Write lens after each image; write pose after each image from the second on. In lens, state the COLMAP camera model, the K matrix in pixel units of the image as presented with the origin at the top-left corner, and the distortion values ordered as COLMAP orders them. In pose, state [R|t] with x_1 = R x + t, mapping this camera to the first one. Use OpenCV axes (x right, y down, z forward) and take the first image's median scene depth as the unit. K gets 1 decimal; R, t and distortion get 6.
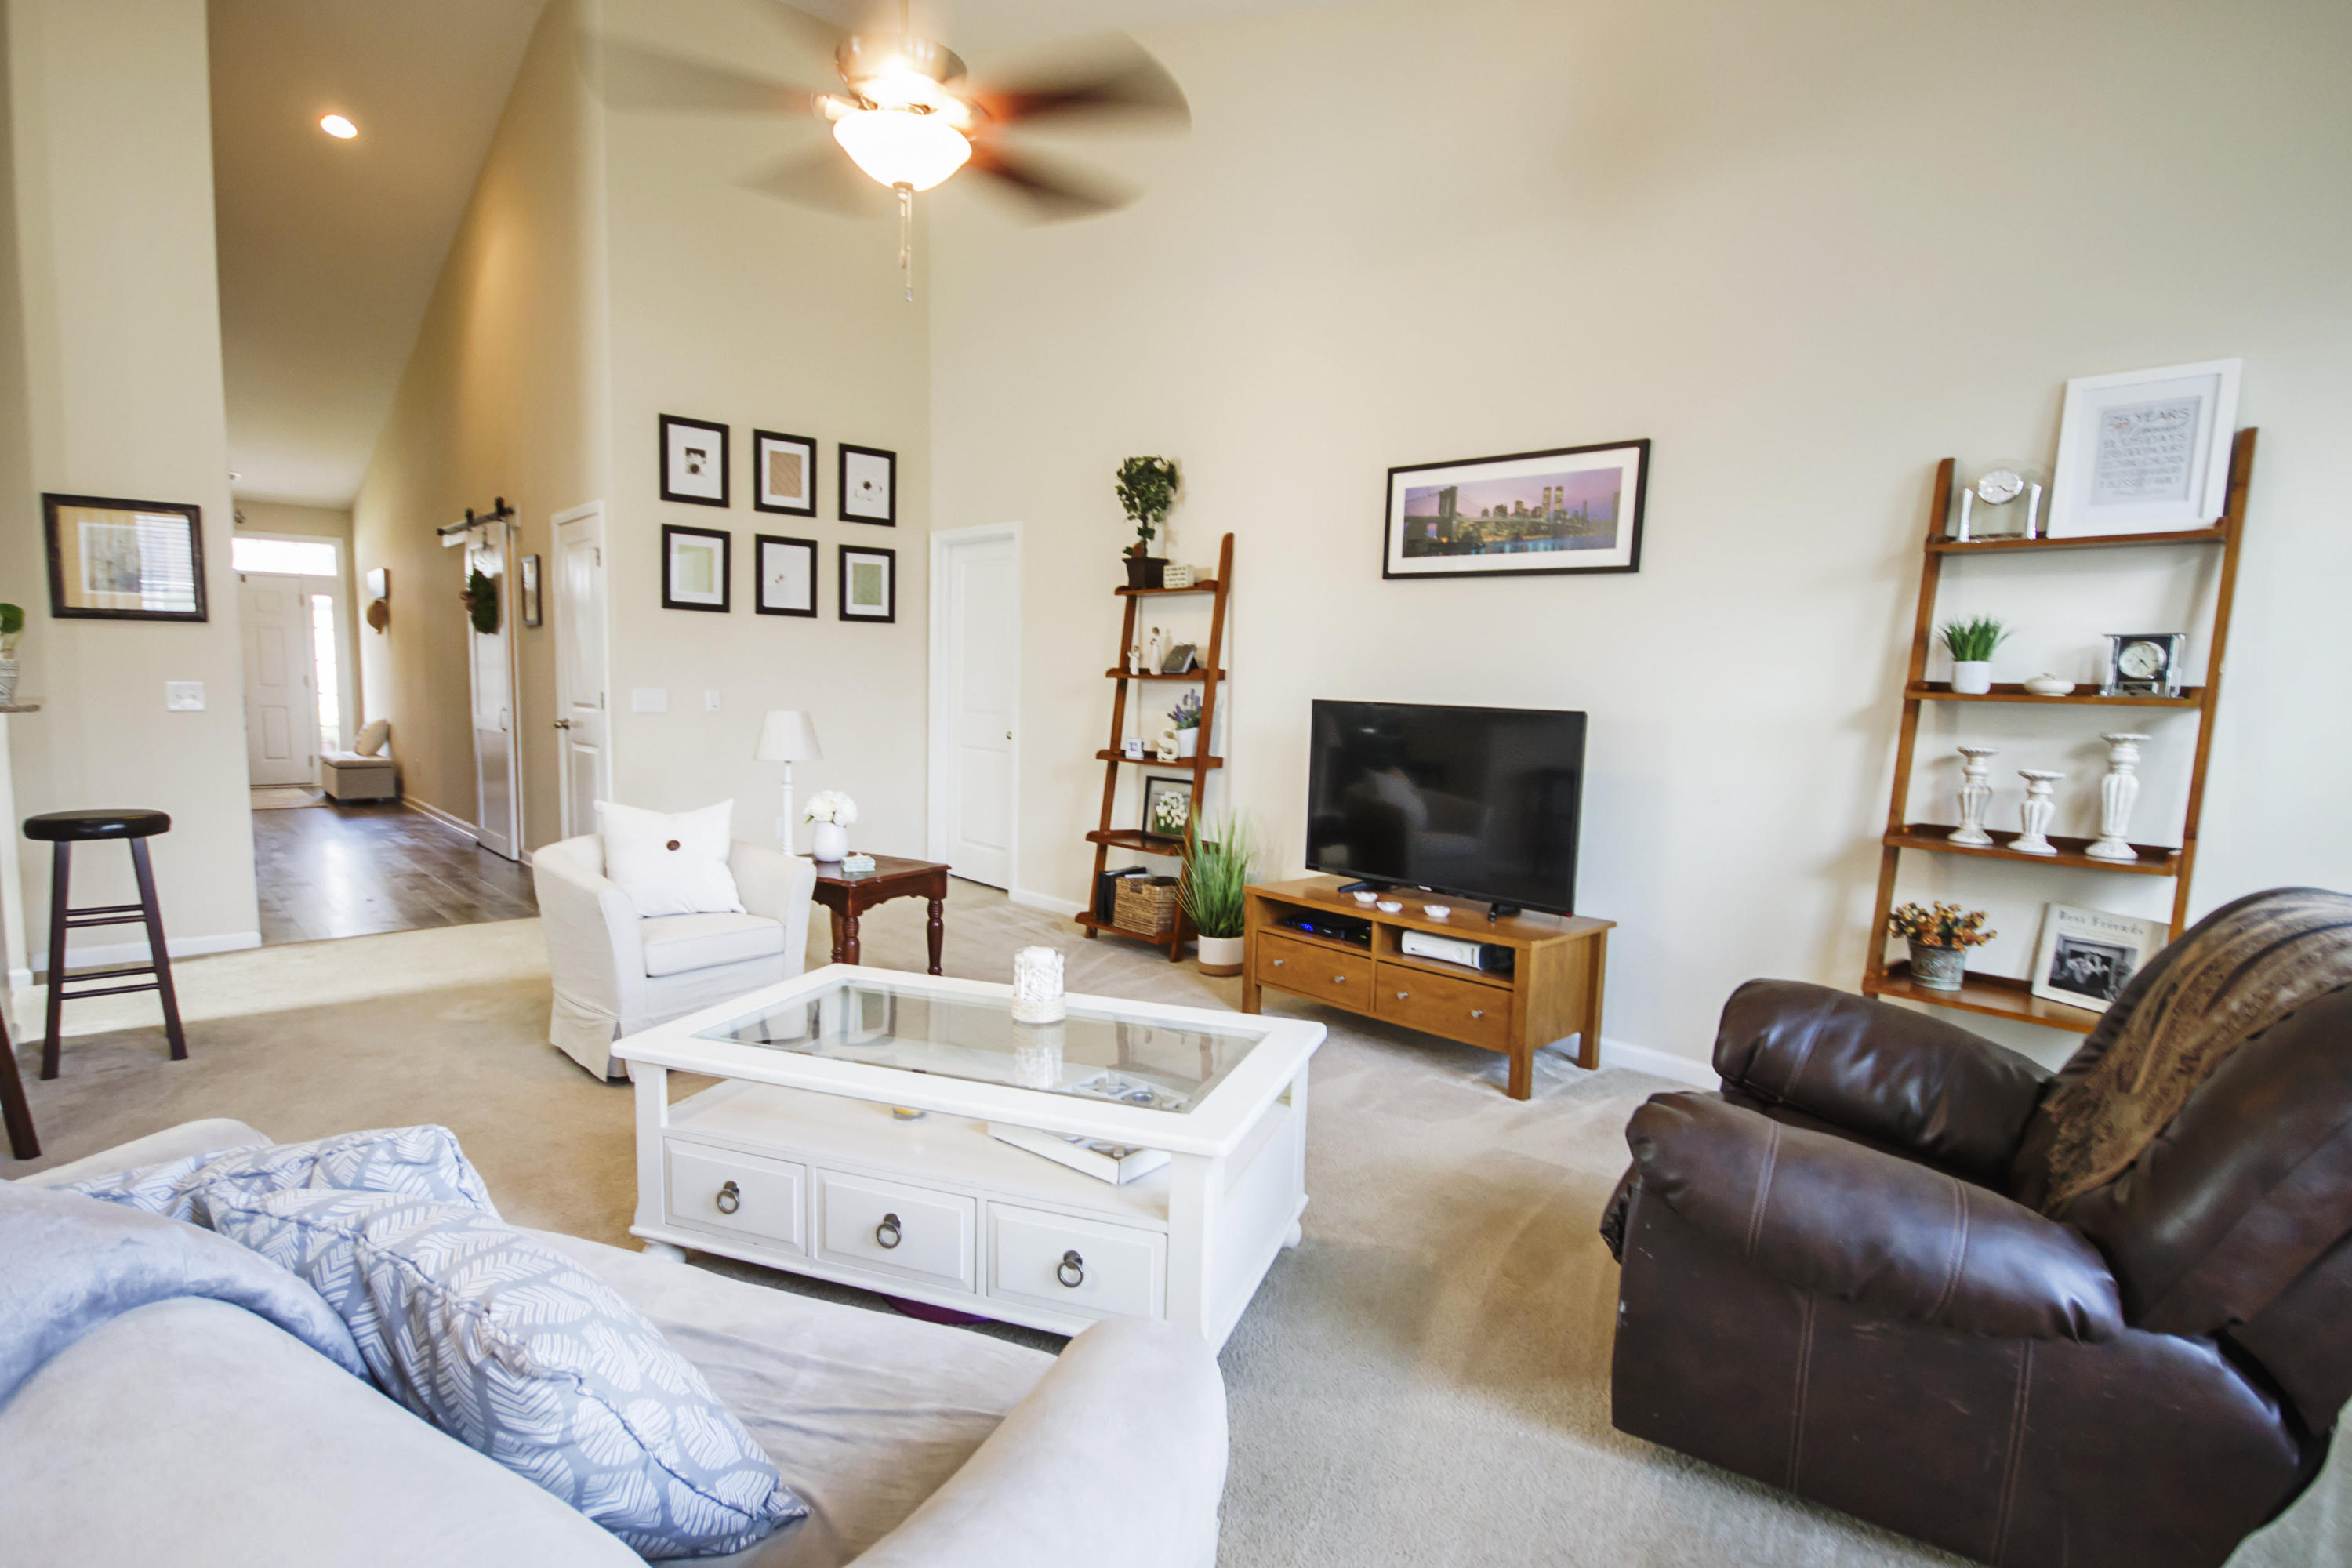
lens RADIAL K [[1181.1, 0, 1179.3], [0, 1181.1, 812.5], [0, 0, 1]] dist [-0.002902, -0.000874]
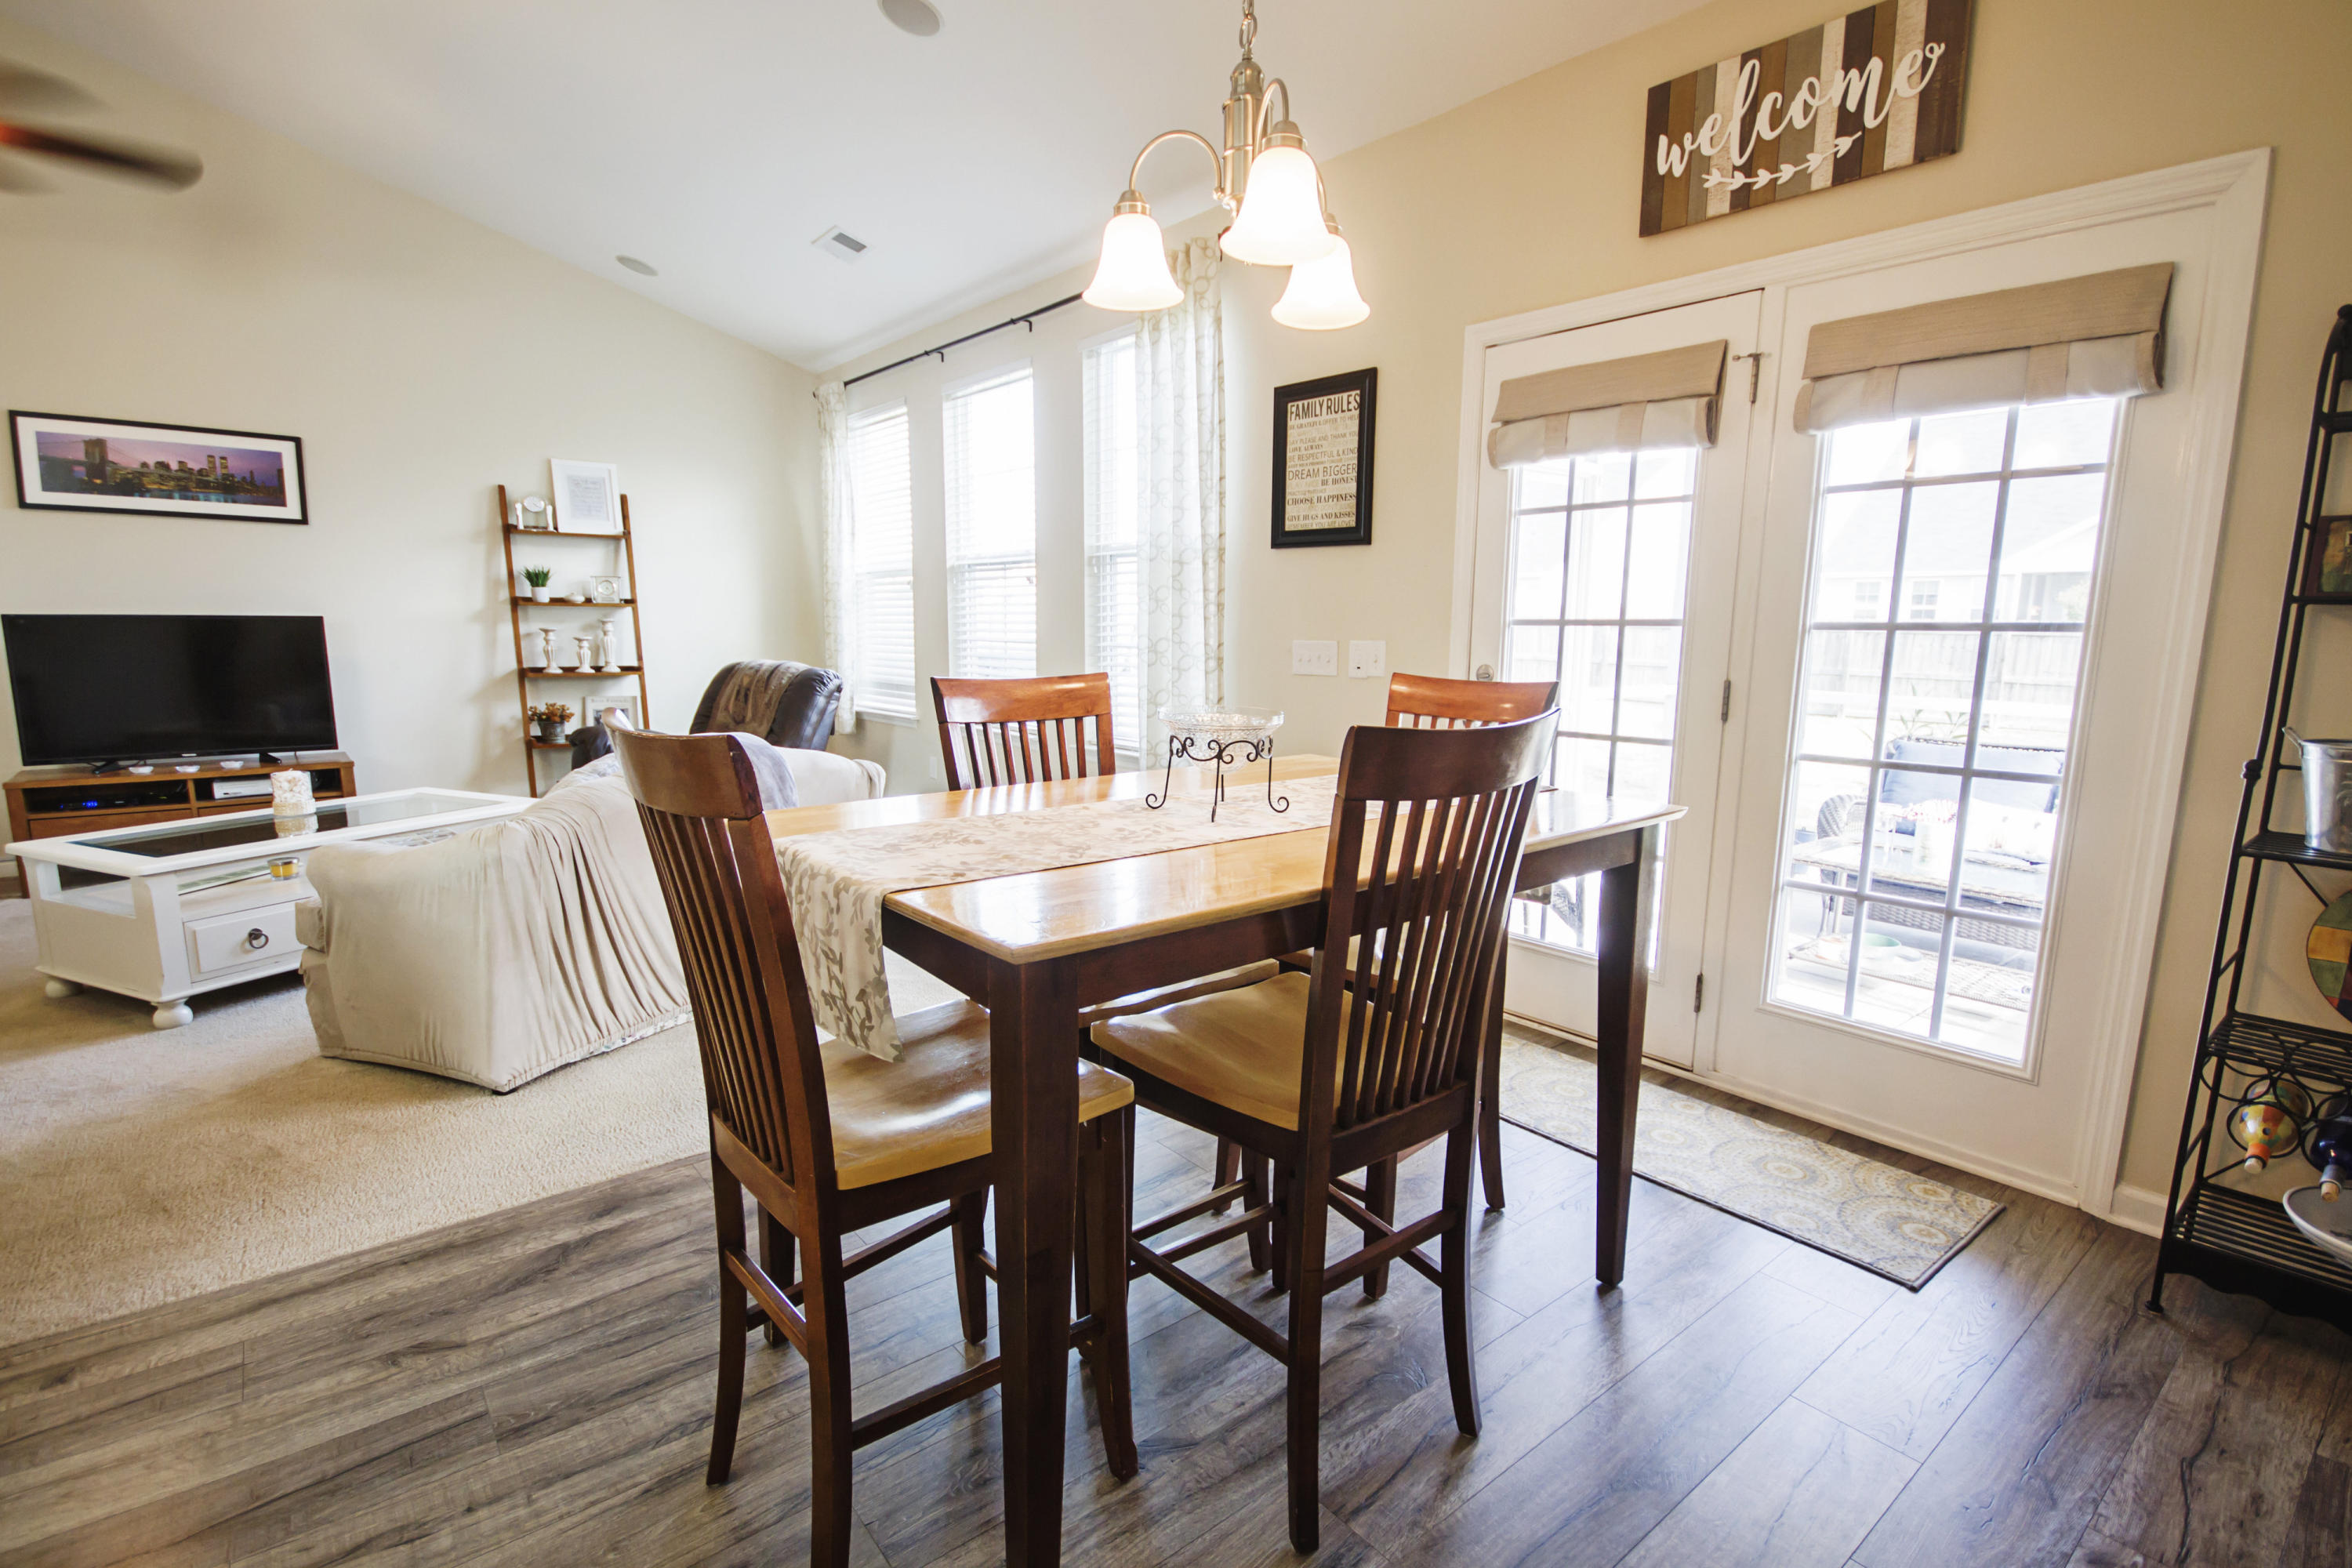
lens RADIAL K [[1107.5, 0, 1186.1], [0, 1107.5, 804.2], [0, 0, 1]] dist [0.014503, -0.014108]
pose [[0.052788, -0.187907, 0.980767, -0.885141], [0.106226, 0.977621, 0.181587, 0.009871], [-0.992940, 0.094597, 0.071567, -0.176423]]
